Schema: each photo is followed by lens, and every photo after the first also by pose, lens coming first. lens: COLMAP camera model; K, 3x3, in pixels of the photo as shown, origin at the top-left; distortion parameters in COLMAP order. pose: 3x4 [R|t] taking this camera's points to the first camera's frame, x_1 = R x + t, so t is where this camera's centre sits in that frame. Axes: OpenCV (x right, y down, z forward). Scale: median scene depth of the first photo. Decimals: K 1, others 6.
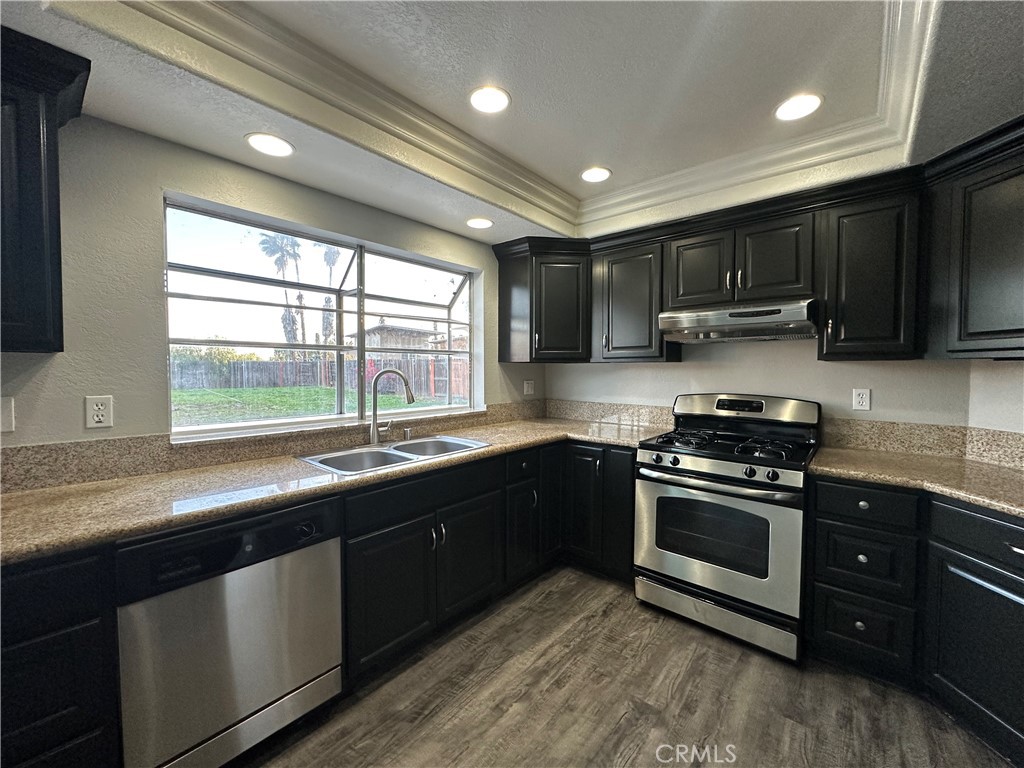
lens RADIAL K [[408.4, 0, 512.0], [0, 408.4, 384.0], [0, 0, 1]] dist [-0.002843, -0.000024]
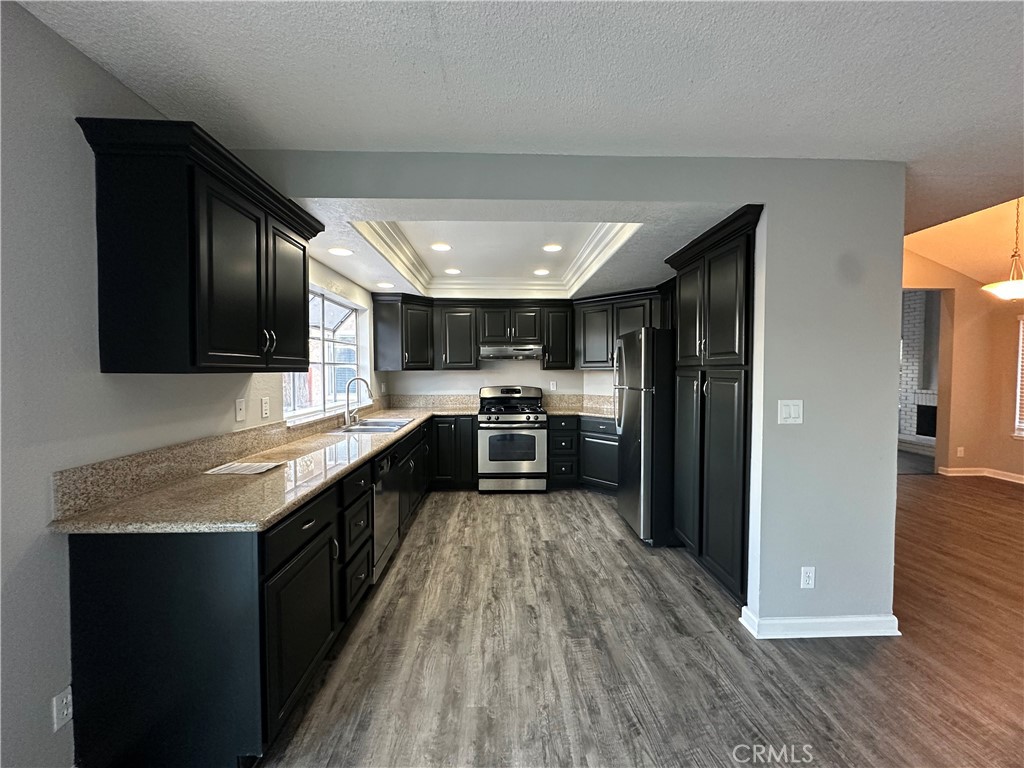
lens RADIAL K [[408.4, 0, 512.0], [0, 408.4, 384.0], [0, 0, 1]] dist [-0.002843, -0.000024]
pose [[0.732967, -0.031615, 0.679530, -1.094989], [0.031632, 0.999423, 0.012378, -0.012096], [-0.679529, 0.012422, 0.733544, -0.683960]]
